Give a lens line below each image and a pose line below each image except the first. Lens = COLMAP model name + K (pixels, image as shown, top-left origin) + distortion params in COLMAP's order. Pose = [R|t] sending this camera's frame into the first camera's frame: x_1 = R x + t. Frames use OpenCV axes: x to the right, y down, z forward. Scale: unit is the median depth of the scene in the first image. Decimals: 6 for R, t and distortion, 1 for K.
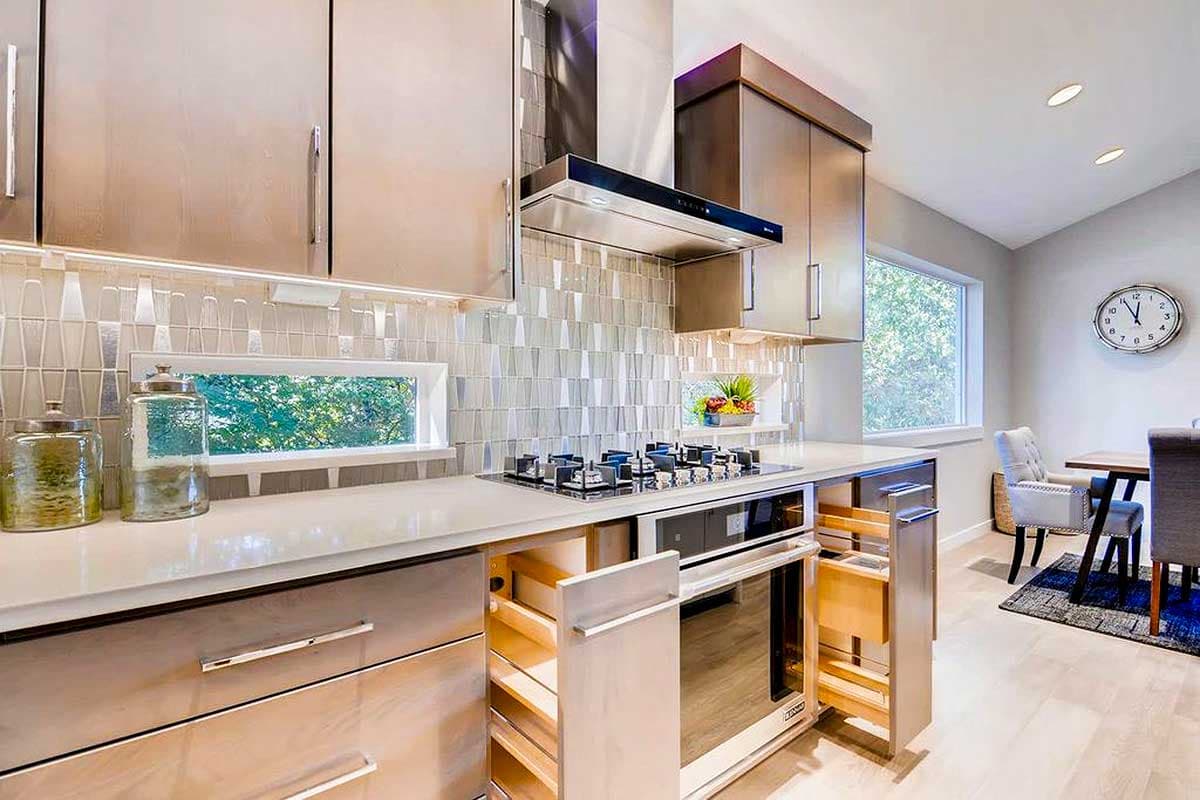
lens RADIAL K [[591.0, 0, 600.0], [0, 591.0, 400.0], [0, 0, 1]] dist [-0.005784, -0.001422]
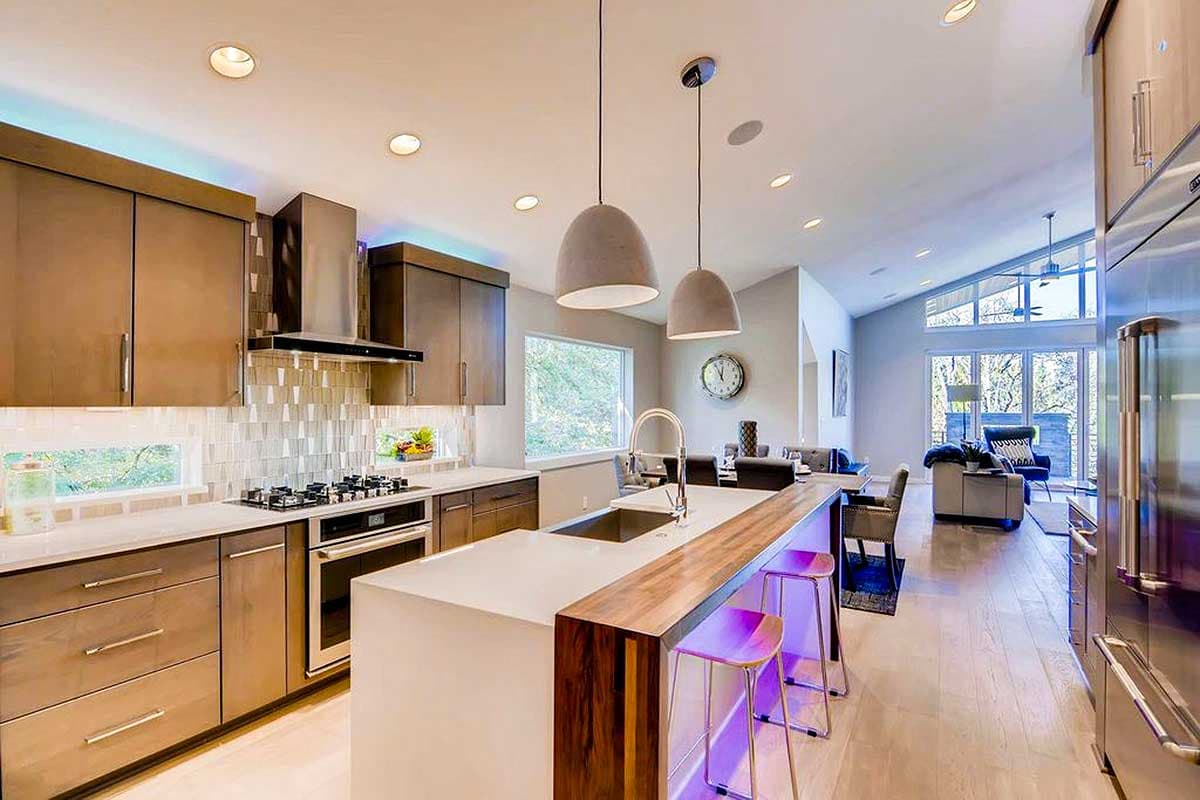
lens RADIAL K [[584.6, 0, 600.0], [0, 584.6, 400.0], [0, 0, 1]] dist [-0.003851, -0.002041]
pose [[0.945585, 0.001806, 0.325371, 0.236617], [0.004681, 0.999806, -0.019153, -0.111016], [-0.325343, 0.019633, 0.945392, -0.818136]]
